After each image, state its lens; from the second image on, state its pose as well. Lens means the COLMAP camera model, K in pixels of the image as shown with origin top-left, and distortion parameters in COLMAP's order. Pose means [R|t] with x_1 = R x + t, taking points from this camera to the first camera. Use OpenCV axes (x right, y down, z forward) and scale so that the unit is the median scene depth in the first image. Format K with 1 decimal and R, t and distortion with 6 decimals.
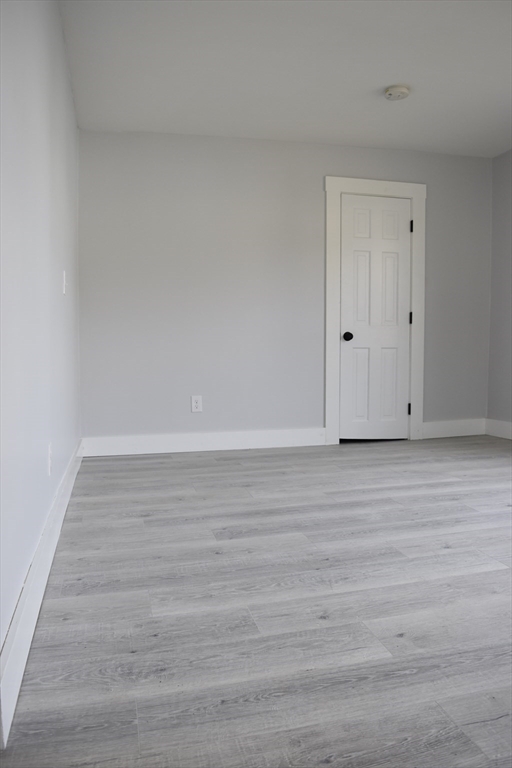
lens RADIAL K [[602.6, 0, 256.3], [0, 602.6, 386.6], [0, 0, 1]] dist [-0.091992, 0.019097]
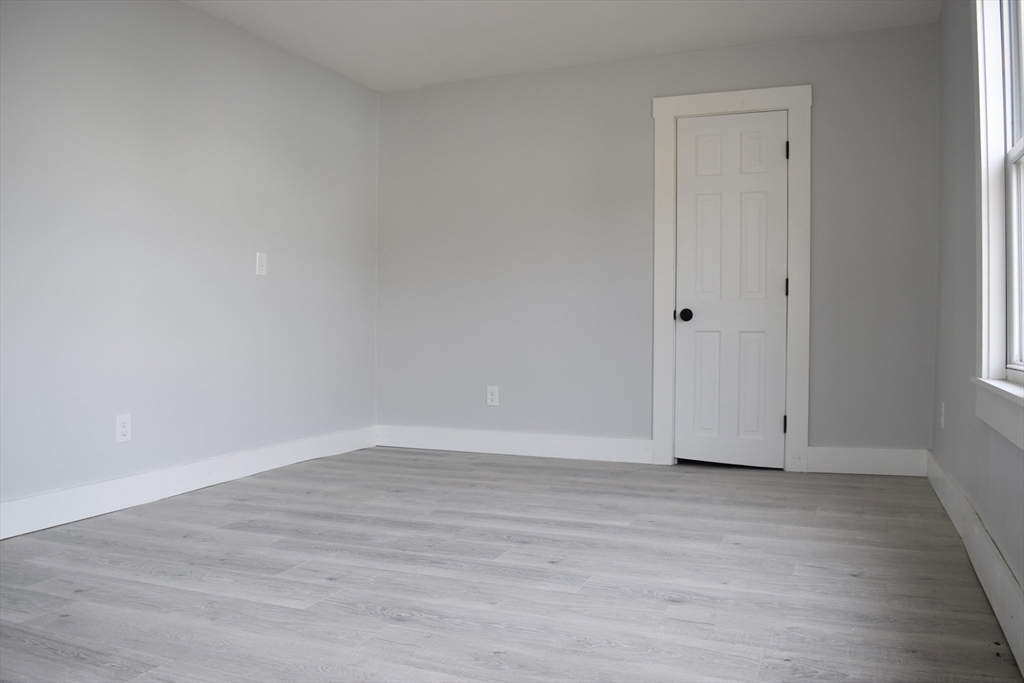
lens RADIAL K [[800.8, 0, 519.8], [0, 800.8, 339.2], [0, 0, 1]] dist [-0.100823, 0.026902]
pose [[0.806933, 0.019359, -0.590326, 1.245130], [-0.044458, 0.998618, -0.028023, -0.043721], [0.588968, 0.048858, 0.806678, 0.272227]]
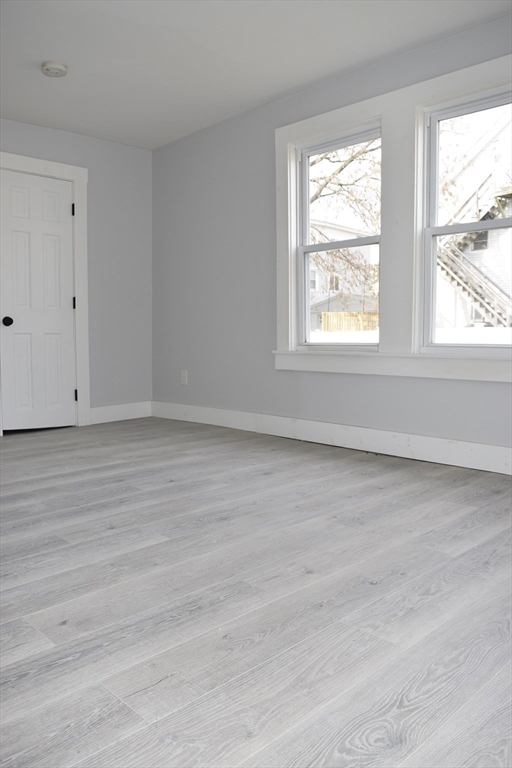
lens RADIAL K [[602.6, 0, 256.3], [0, 602.6, 386.6], [0, 0, 1]] dist [-0.091992, 0.019097]
pose [[0.861501, -0.040547, 0.506135, 0.030953], [0.029646, 0.999123, 0.029579, 0.006609], [-0.506890, -0.010477, 0.861947, -0.002022]]
